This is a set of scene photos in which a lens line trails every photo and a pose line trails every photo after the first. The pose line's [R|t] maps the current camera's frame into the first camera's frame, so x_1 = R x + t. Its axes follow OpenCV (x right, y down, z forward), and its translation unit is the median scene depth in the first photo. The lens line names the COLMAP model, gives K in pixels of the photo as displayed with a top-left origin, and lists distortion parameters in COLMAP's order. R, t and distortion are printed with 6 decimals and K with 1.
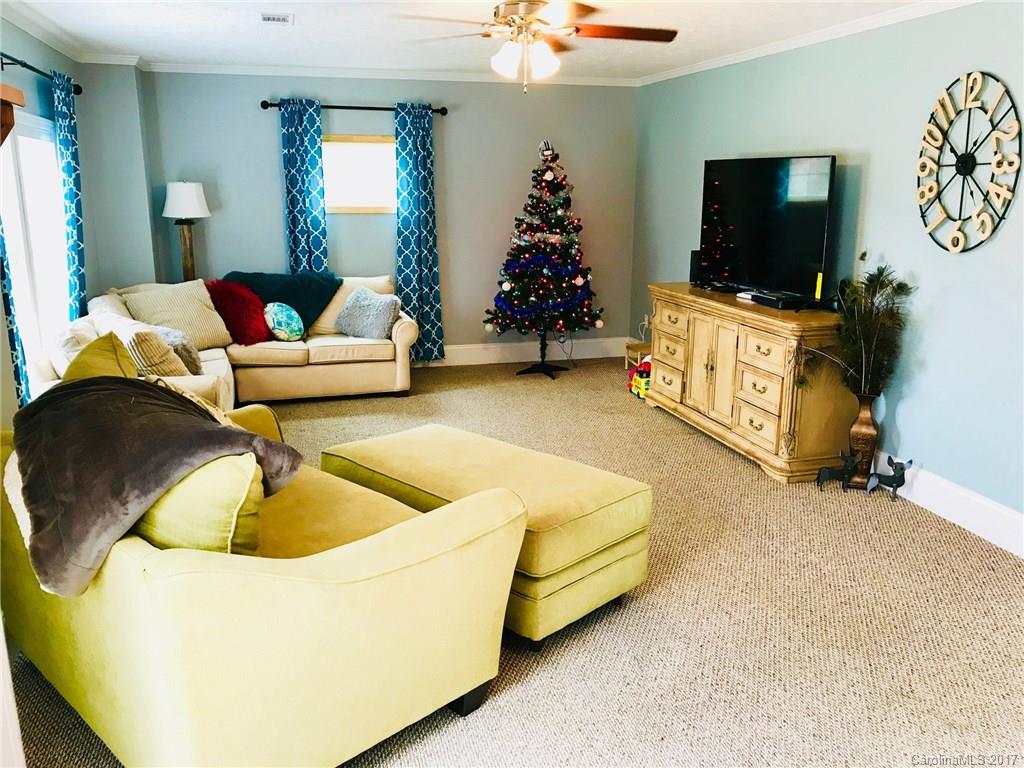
lens RADIAL K [[829.3, 0, 512.0], [0, 829.3, 384.0], [0, 0, 1]] dist [-0.015477, -0.011391]
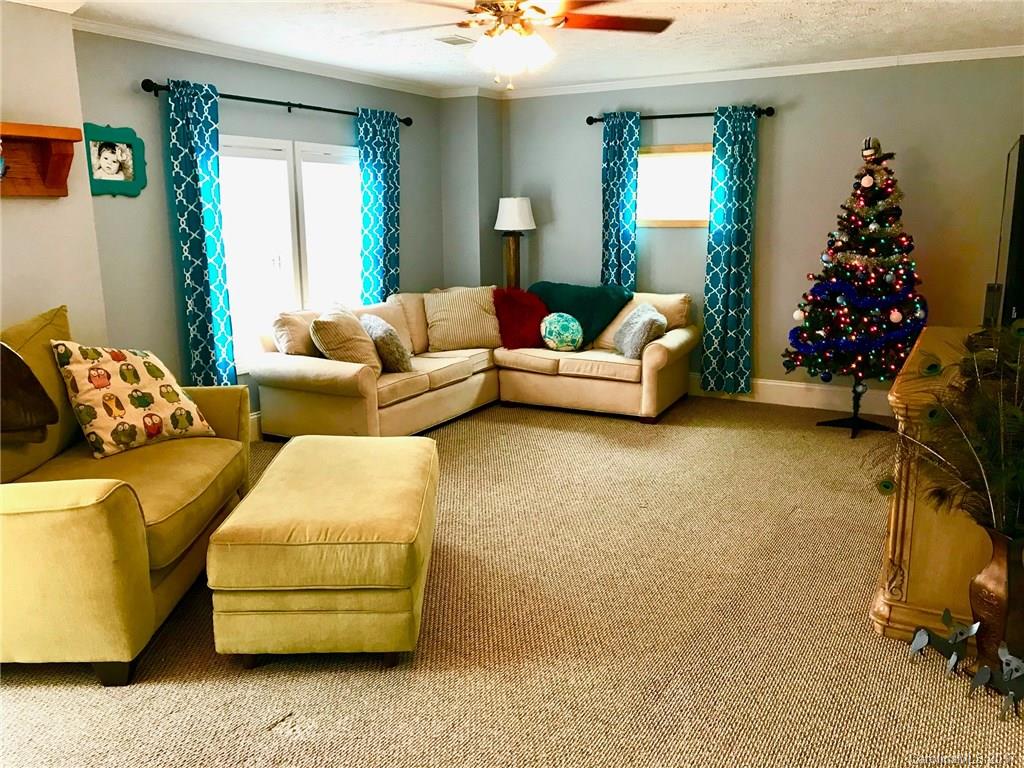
lens RADIAL K [[824.5, 0, 512.0], [0, 824.5, 384.0], [0, 0, 1]] dist [0.043690, -0.198992]
pose [[0.700049, 0.137475, -0.700737, 0.388577], [-0.150962, 0.987606, 0.042940, -0.043216], [0.697956, 0.075725, 0.712126, 0.219788]]
